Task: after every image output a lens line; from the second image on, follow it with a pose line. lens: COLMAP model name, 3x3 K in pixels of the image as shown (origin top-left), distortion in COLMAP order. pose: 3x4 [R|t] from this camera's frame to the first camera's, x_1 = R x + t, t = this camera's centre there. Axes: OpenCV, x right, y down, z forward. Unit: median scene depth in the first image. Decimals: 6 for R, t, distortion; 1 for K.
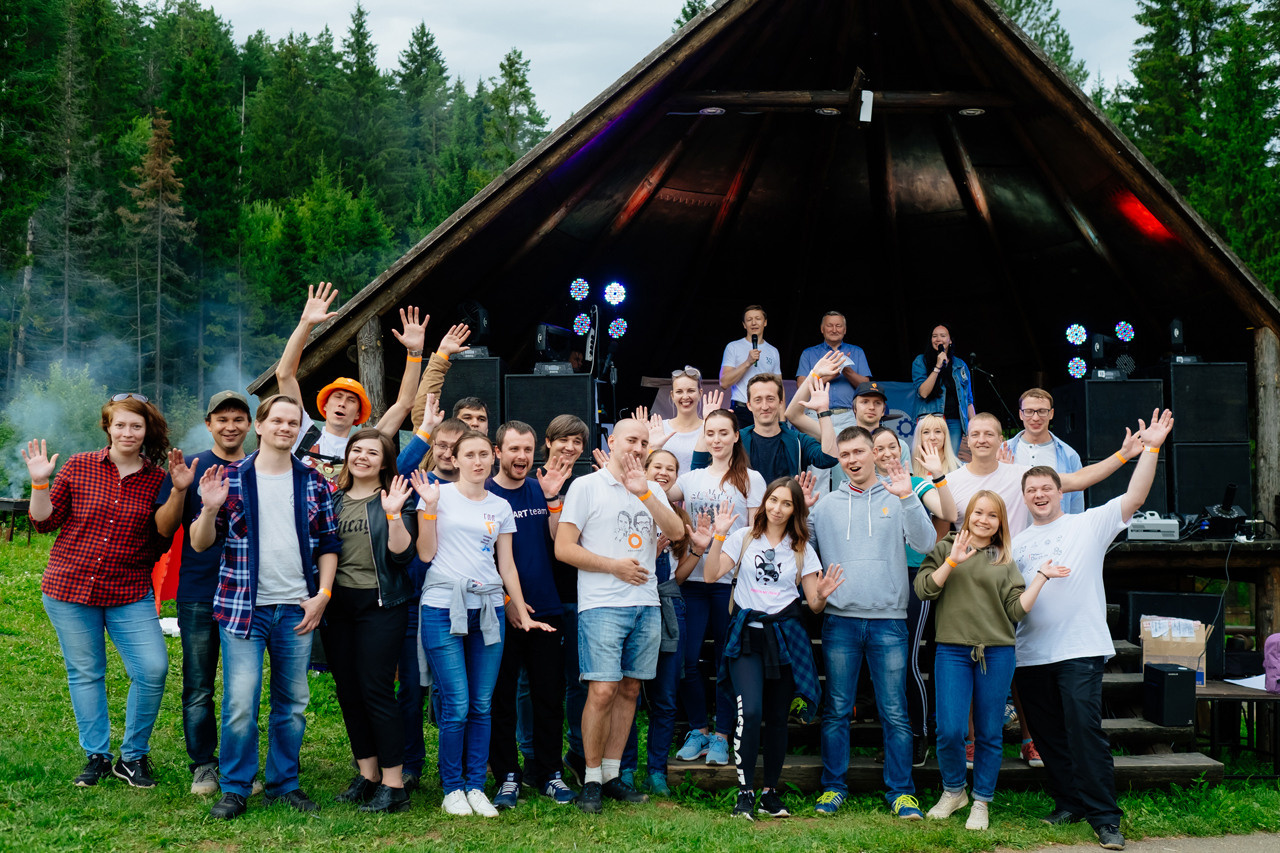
lens RADIAL K [[1282.1, 0, 638.5], [0, 1282.1, 424.8], [0, 0, 1]] dist [0.020544, 0.000000]
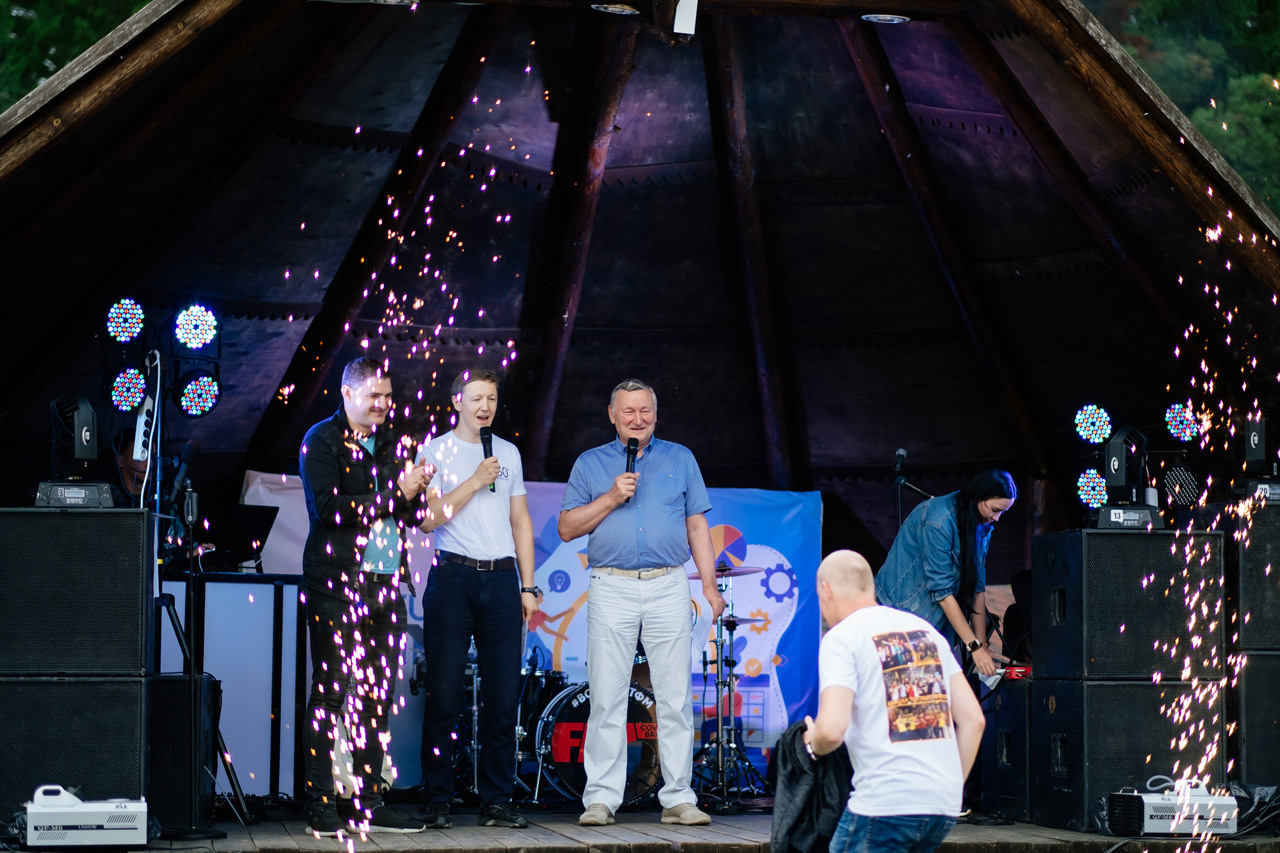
lens RADIAL K [[3155.2, 0, 641.8], [0, 3155.2, 426.9], [0, 0, 1]] dist [0.074872, 0.000000]
pose [[0.991368, 0.025391, 0.128629, -0.003434], [-0.023955, 0.999632, -0.012700, -0.052174], [-0.128904, 0.009509, 0.991611, -0.257128]]
